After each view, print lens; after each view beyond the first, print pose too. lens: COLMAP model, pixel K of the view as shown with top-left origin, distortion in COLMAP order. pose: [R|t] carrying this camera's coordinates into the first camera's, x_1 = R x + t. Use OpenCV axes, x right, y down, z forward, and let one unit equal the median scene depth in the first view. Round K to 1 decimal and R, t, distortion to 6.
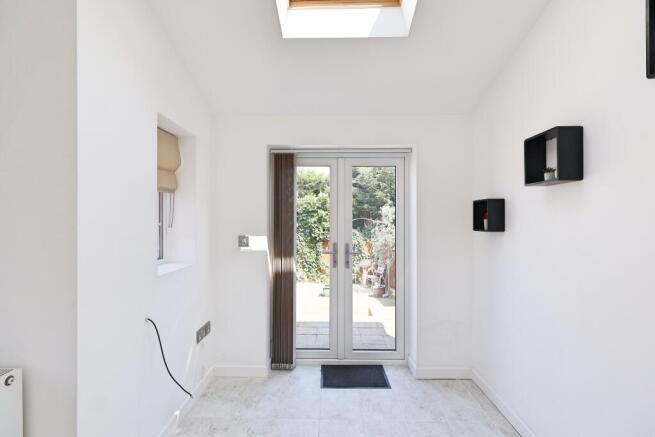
lens RADIAL K [[303.0, 0, 327.5], [0, 303.0, 218.5], [0, 0, 1]] dist [-0.002151, 0.000233]
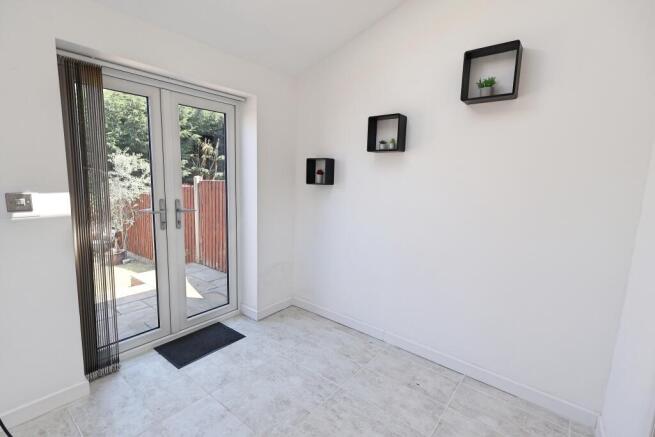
lens RADIAL K [[303.0, 0, 327.5], [0, 303.0, 218.5], [0, 0, 1]] dist [-0.002151, 0.000233]
pose [[0.608115, -0.090318, 0.788694, -0.370604], [-0.032098, 0.989897, 0.138108, 0.006592], [-0.793200, -0.109301, 0.599072, 0.182751]]
